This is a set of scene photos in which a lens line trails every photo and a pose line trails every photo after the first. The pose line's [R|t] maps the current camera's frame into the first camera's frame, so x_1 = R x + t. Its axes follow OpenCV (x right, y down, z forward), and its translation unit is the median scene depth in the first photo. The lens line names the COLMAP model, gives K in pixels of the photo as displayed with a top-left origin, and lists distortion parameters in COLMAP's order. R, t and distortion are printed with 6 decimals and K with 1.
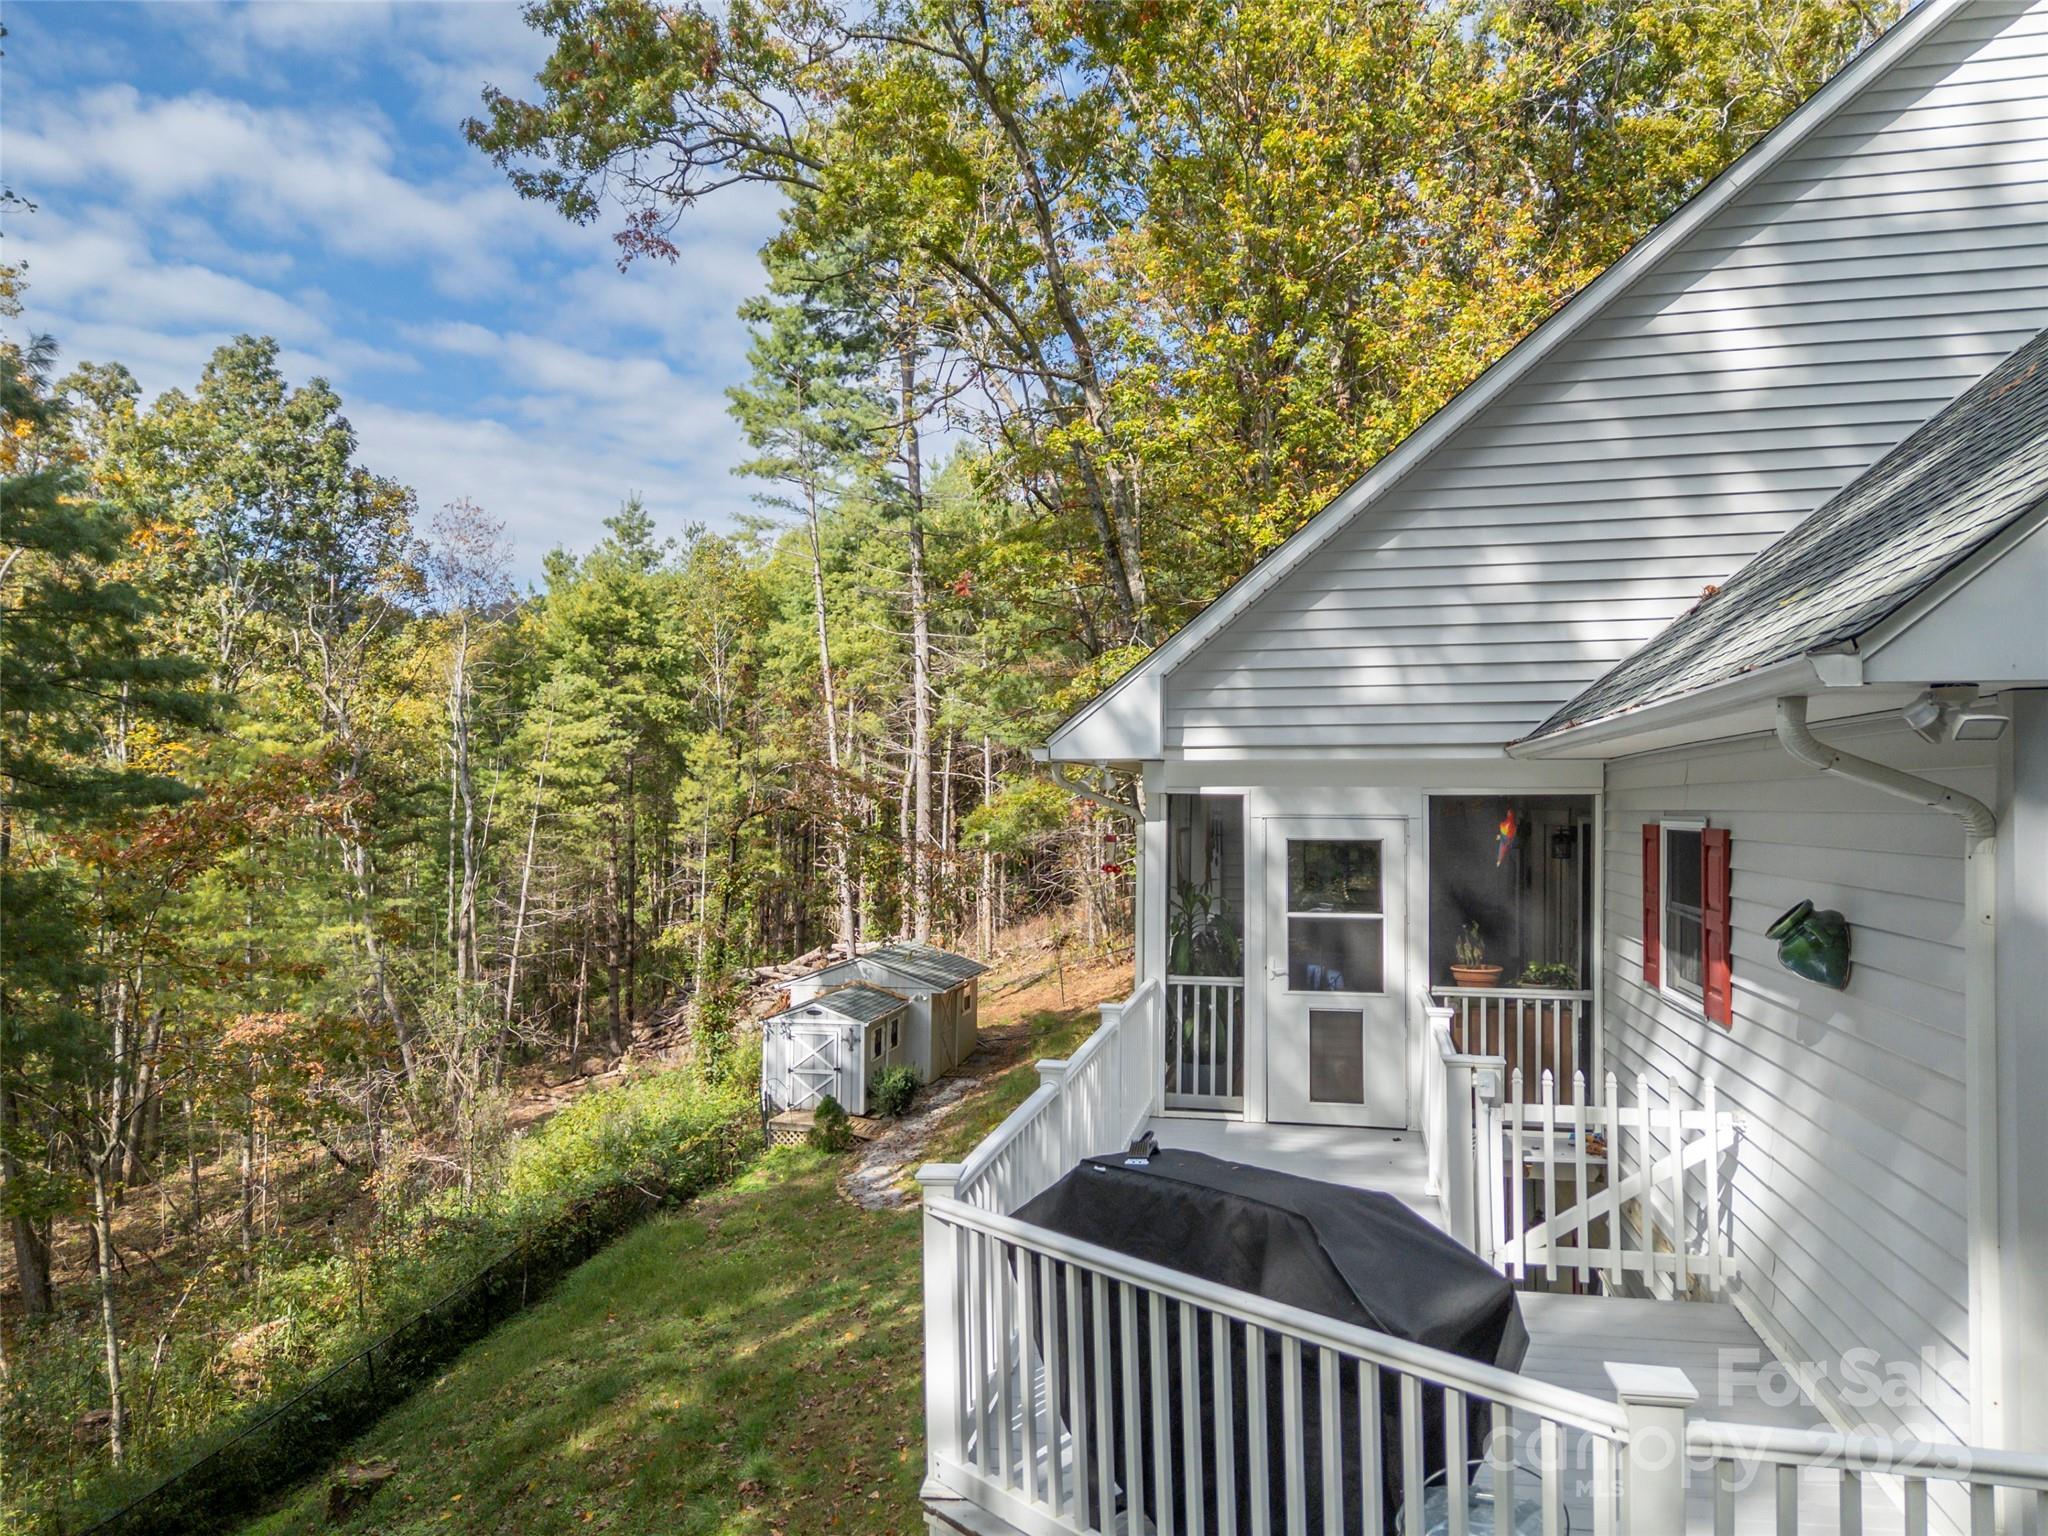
lens RADIAL K [[1456.4, 0, 1024.0], [0, 1456.4, 768.0], [0, 0, 1]] dist [0.050563, -0.053018]
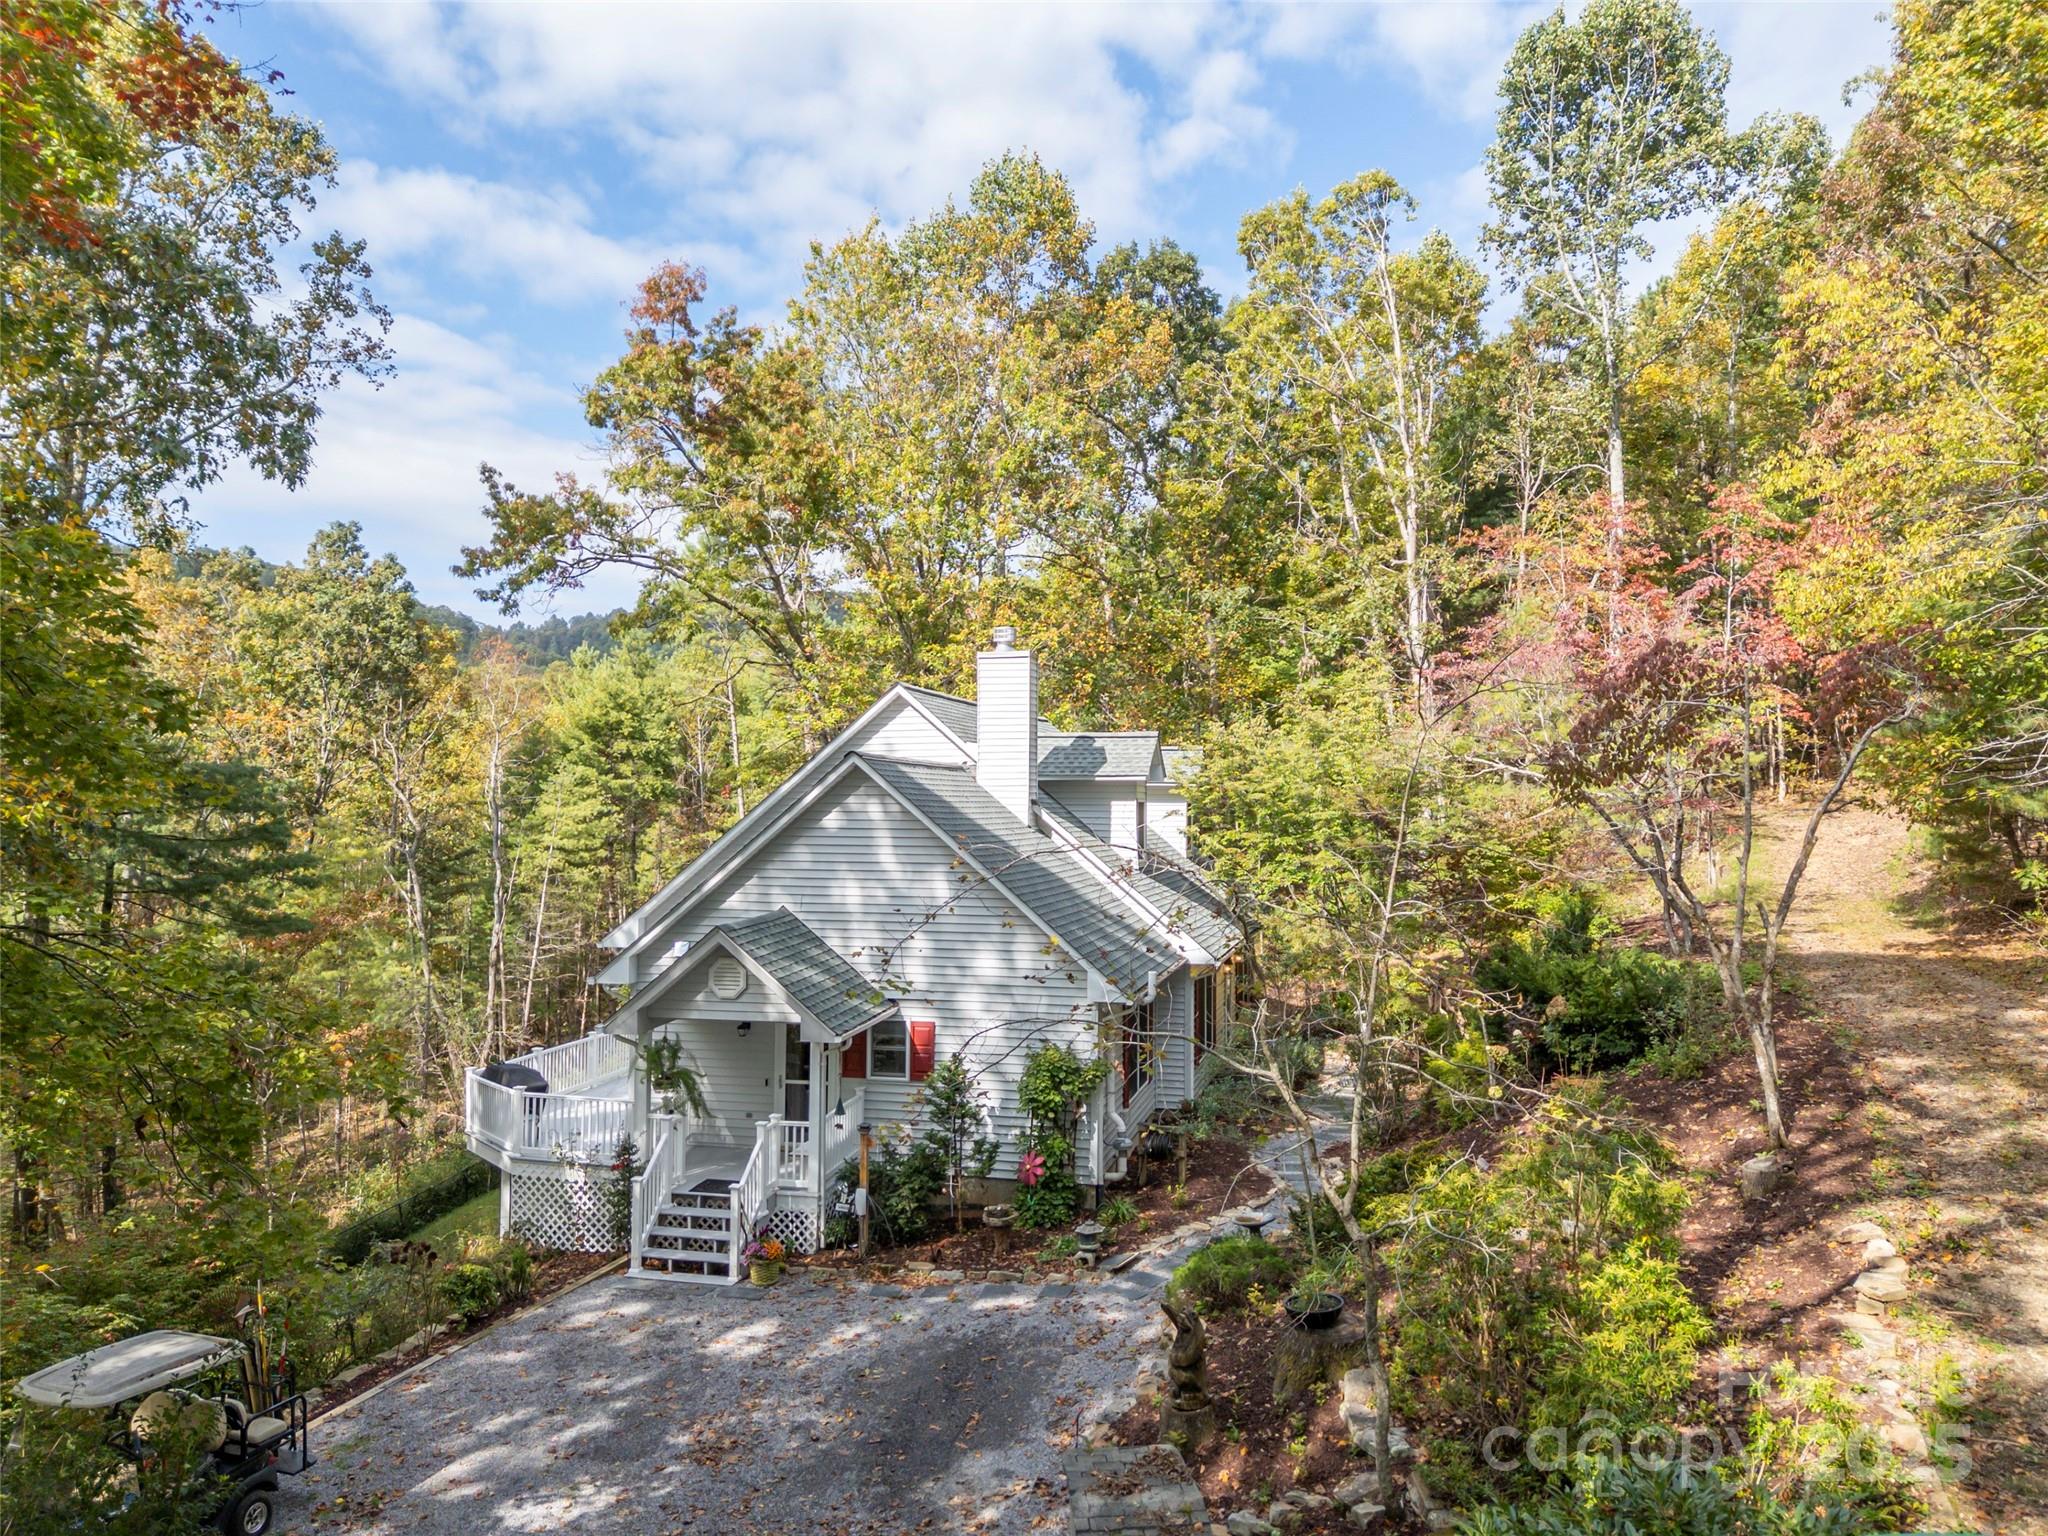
lens RADIAL K [[1456.4, 0, 1024.0], [0, 1456.4, 768.0], [0, 0, 1]] dist [0.050563, -0.053018]
pose [[0.998773, -0.002886, -0.049439, 0.175517], [0.002785, 0.999994, -0.002107, -0.062721], [0.049445, 0.001966, 0.998775, -0.333462]]
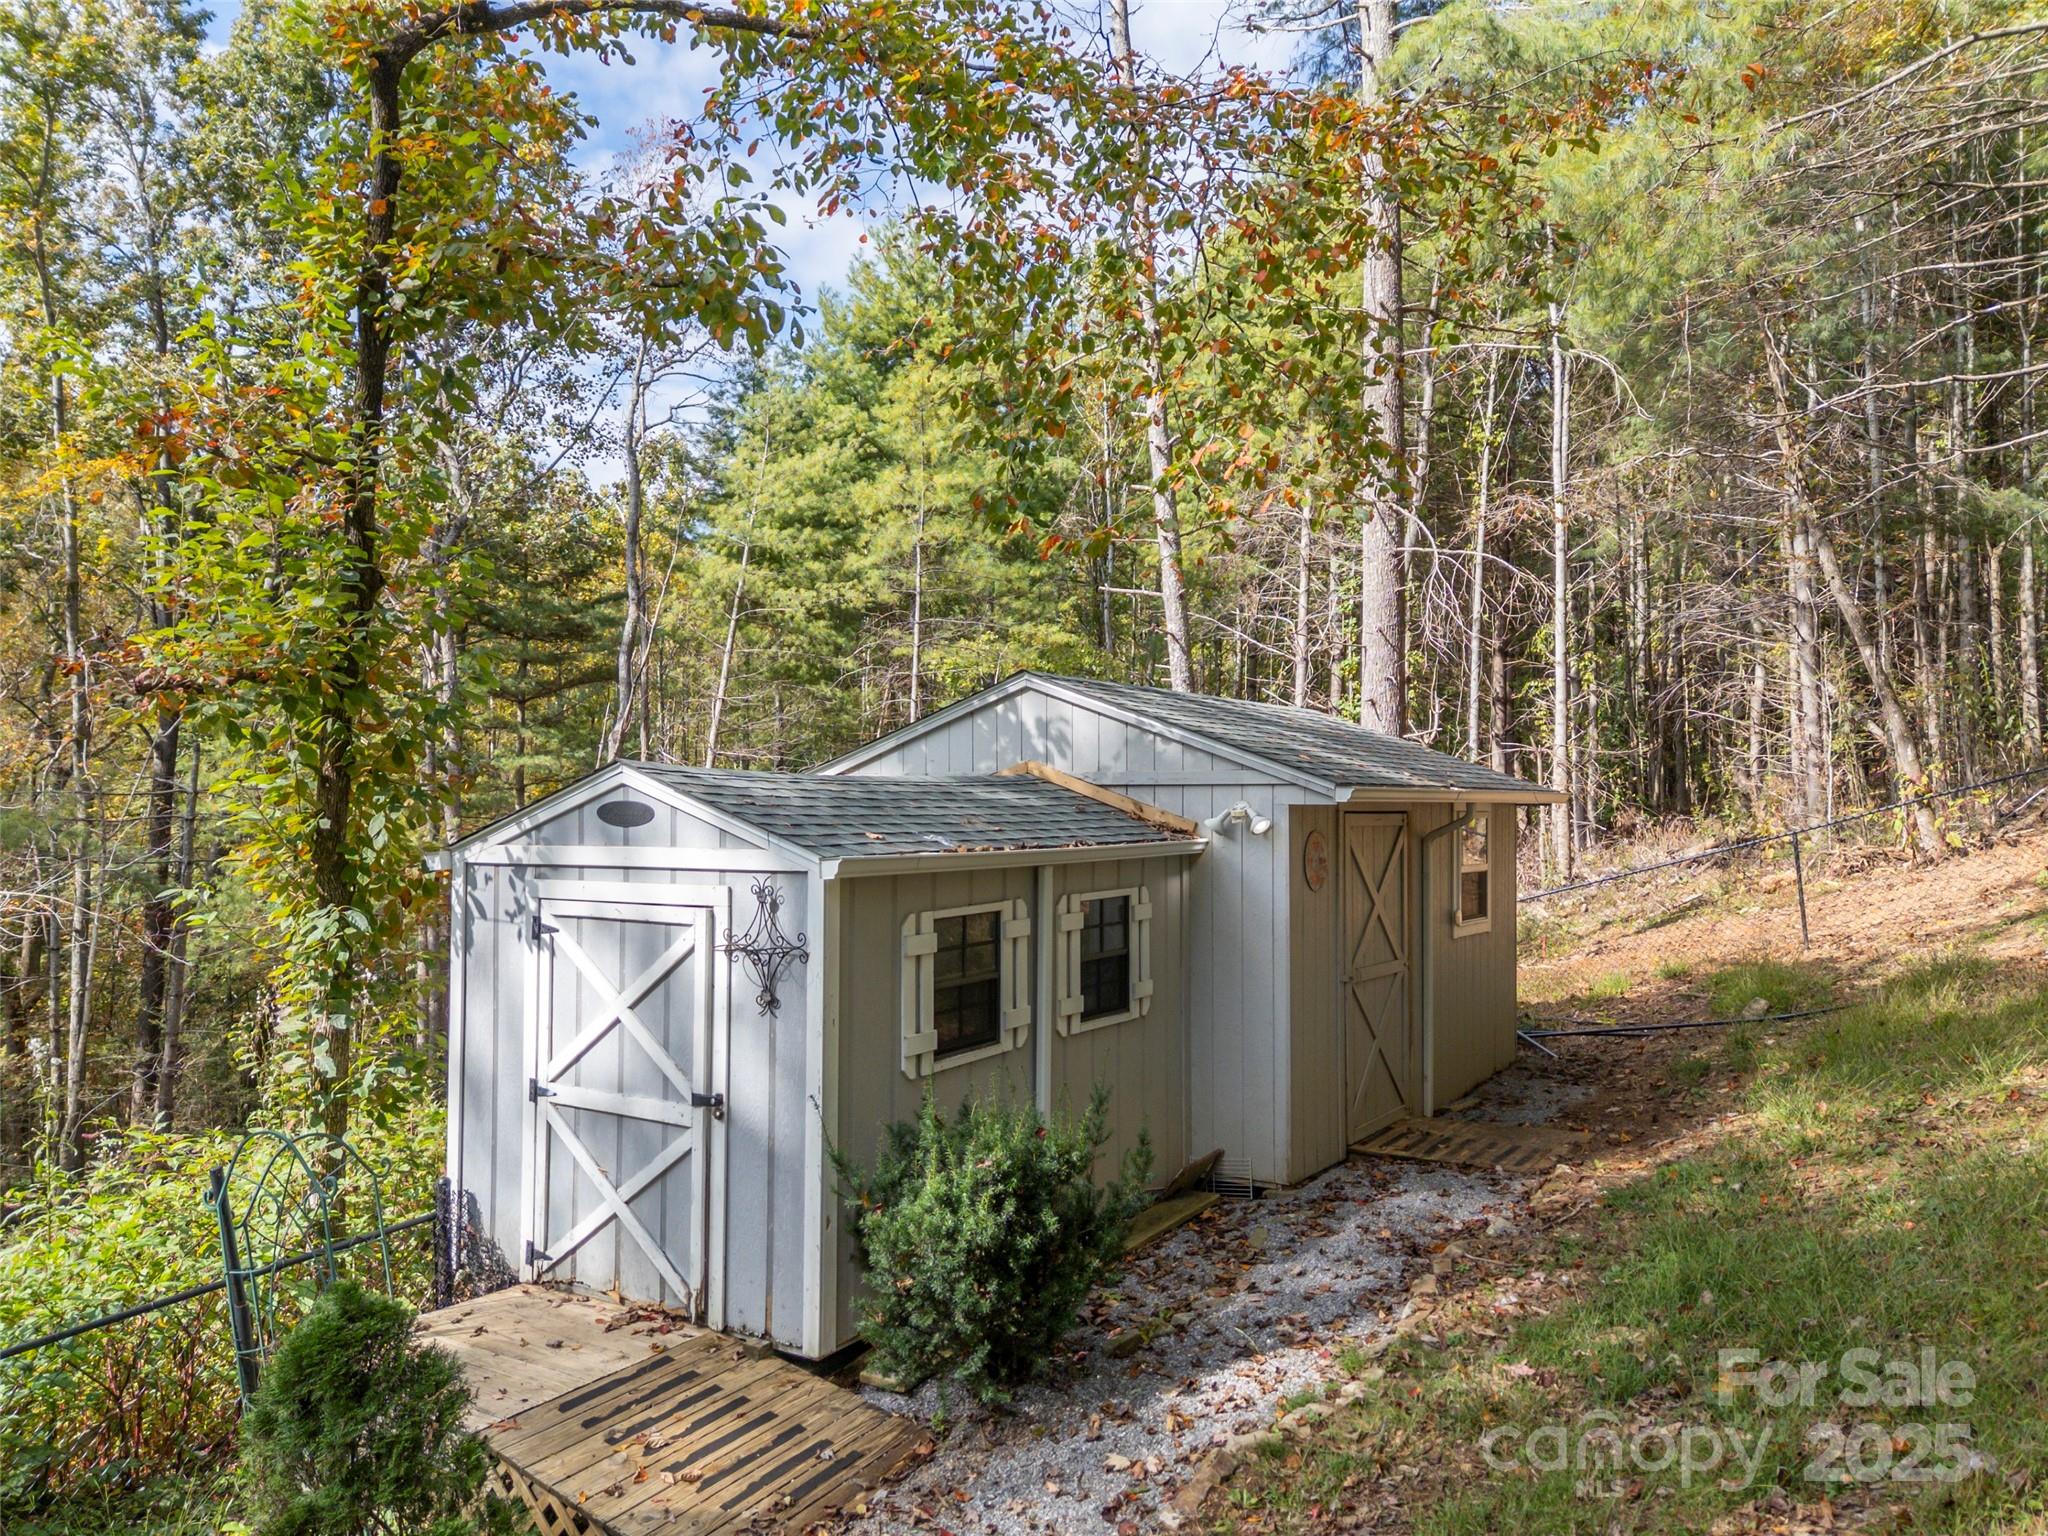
lens RADIAL K [[1456.4, 0, 1024.0], [0, 1456.4, 768.0], [0, 0, 1]] dist [0.050563, -0.053018]
pose [[0.928131, -0.004989, -0.372219, -0.010219], [0.002917, 0.999977, -0.006130, 0.101476], [0.372241, 0.004603, 0.928125, 0.518712]]
